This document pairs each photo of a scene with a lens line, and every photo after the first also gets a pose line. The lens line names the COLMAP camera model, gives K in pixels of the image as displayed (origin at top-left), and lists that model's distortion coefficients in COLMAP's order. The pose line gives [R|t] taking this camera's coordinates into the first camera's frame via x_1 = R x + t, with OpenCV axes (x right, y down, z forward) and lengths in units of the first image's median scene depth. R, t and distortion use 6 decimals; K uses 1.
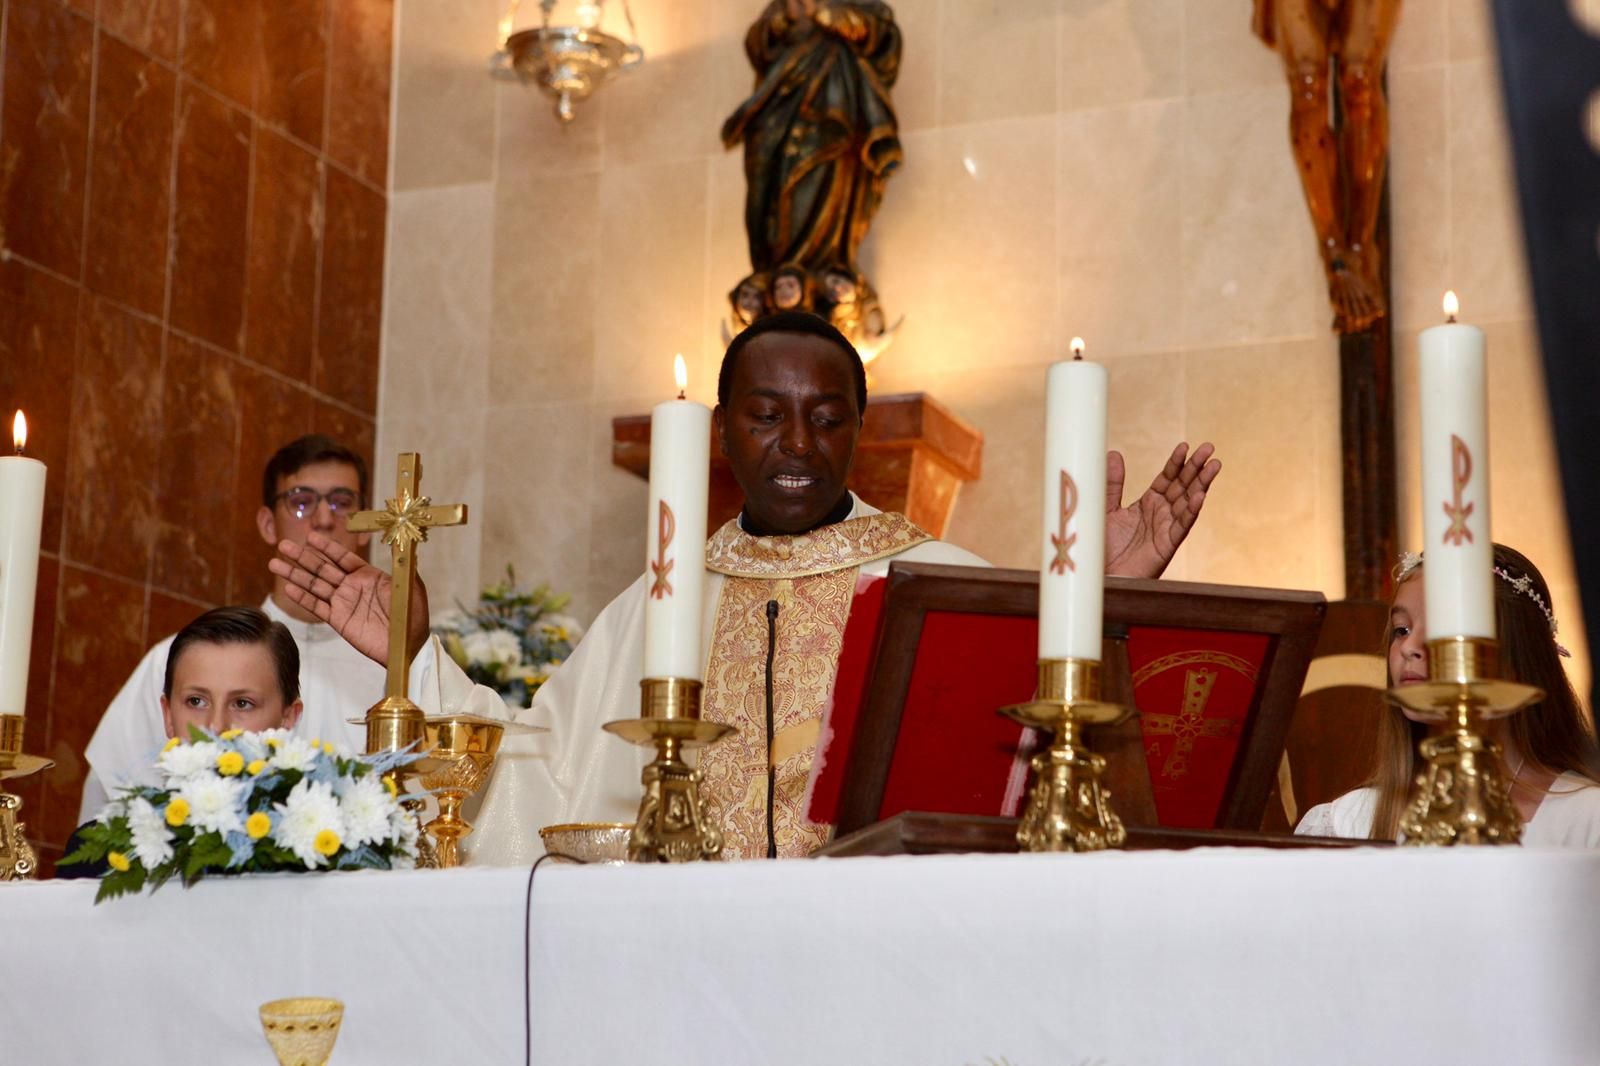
lens RADIAL K [[3027.1, 0, 802.3], [0, 3027.1, 531.1], [0, 0, 1]] dist [0.217486, -0.111648]
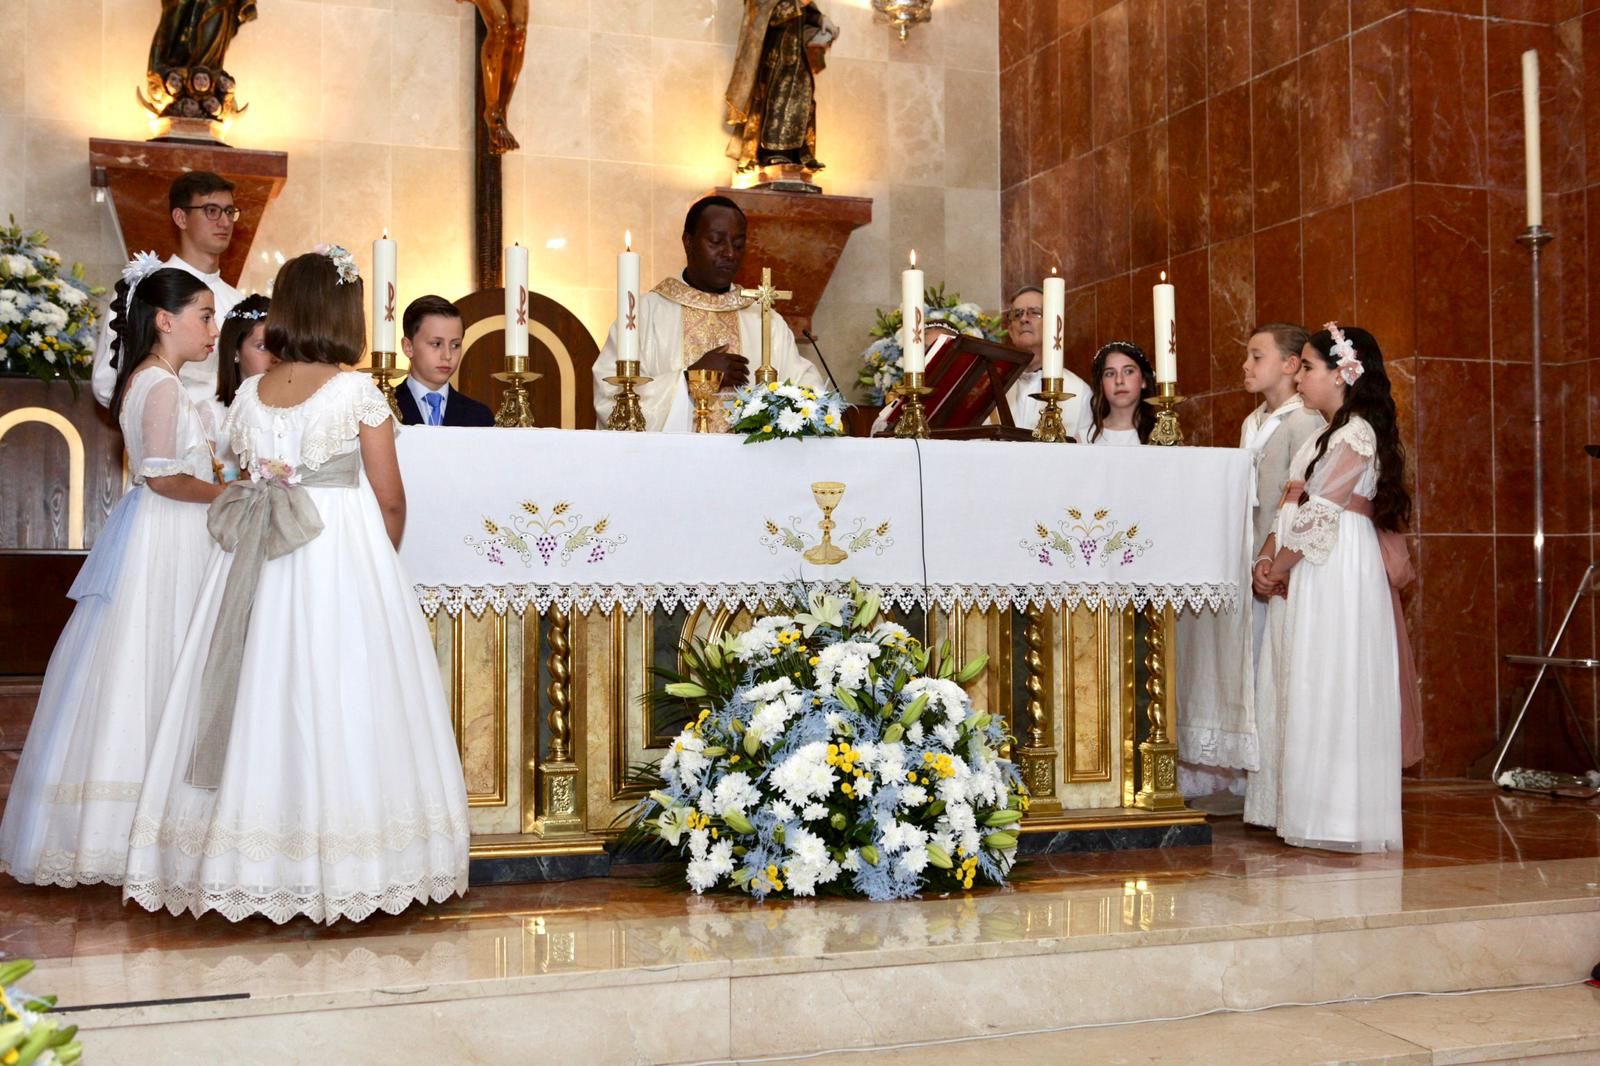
lens RADIAL K [[1863.2, 0, 795.7], [0, 1863.2, 528.1], [0, 0, 1]] dist [-0.065049, 0.164940]
pose [[0.729896, -0.001301, 0.683557, -0.491385], [-0.123948, 0.983169, 0.134222, -0.009956], [-0.672227, -0.182694, 0.717450, -0.068020]]
